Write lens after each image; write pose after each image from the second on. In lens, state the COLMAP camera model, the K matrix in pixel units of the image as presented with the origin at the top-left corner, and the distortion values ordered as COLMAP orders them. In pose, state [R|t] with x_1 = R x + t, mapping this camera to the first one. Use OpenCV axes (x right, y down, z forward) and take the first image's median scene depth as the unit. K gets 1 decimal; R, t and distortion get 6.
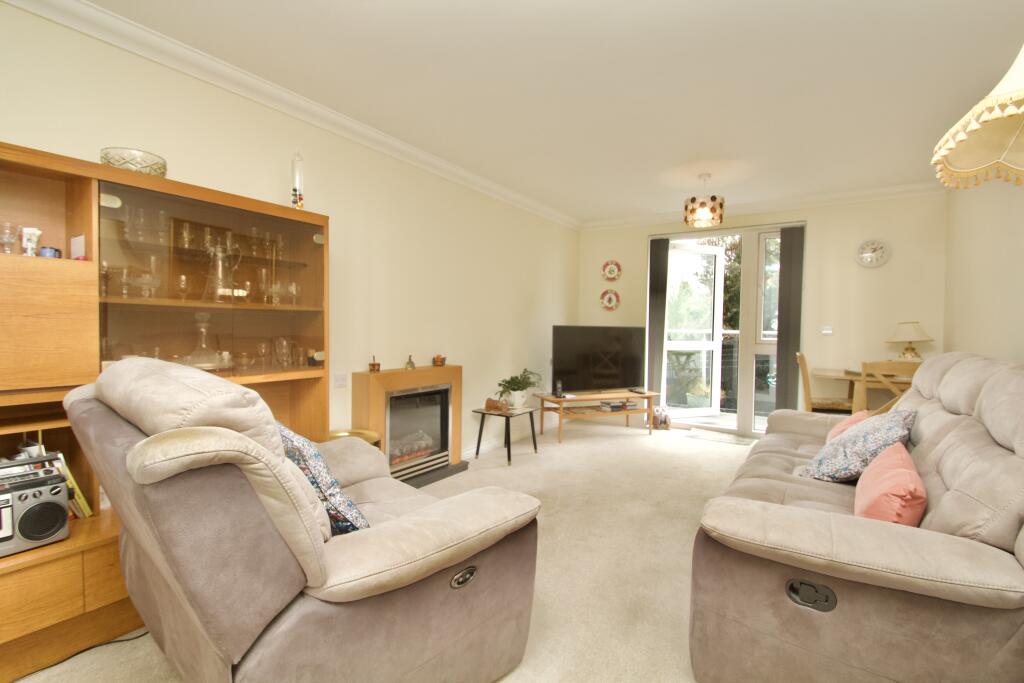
lens RADIAL K [[478.6, 0, 512.0], [0, 478.6, 341.5], [0, 0, 1]] dist [0.002654, -0.000070]
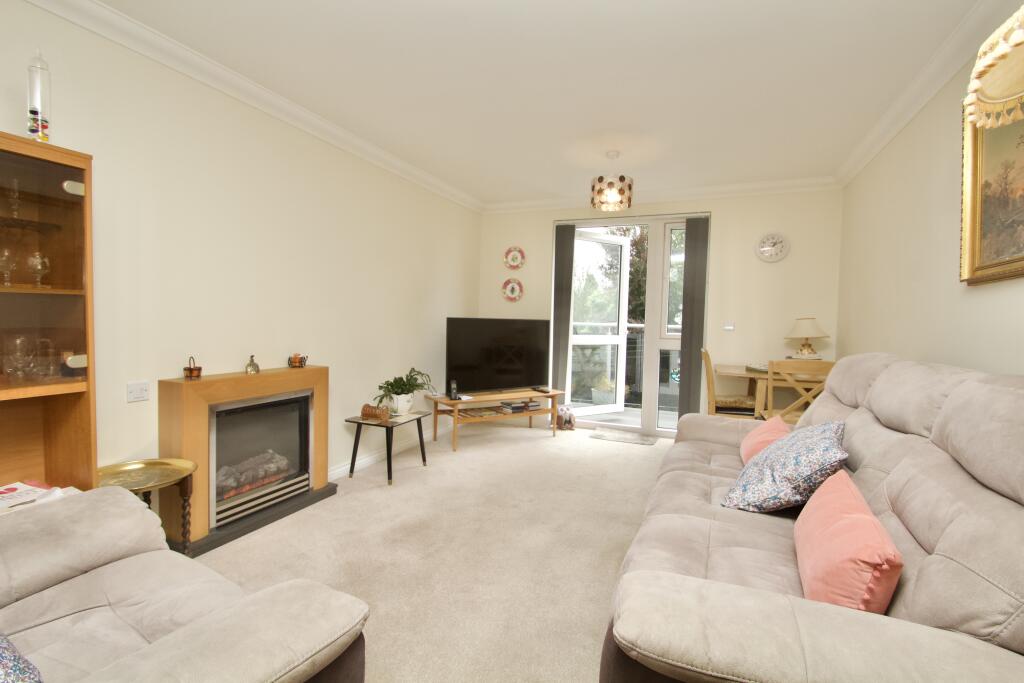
lens RADIAL K [[478.6, 0, 512.0], [0, 478.6, 341.5], [0, 0, 1]] dist [0.002654, -0.000070]
pose [[0.982929, 0.000796, 0.183985, 0.051322], [-0.004564, 0.999788, 0.020058, -0.009693], [-0.183930, -0.020555, 0.982724, 0.145210]]
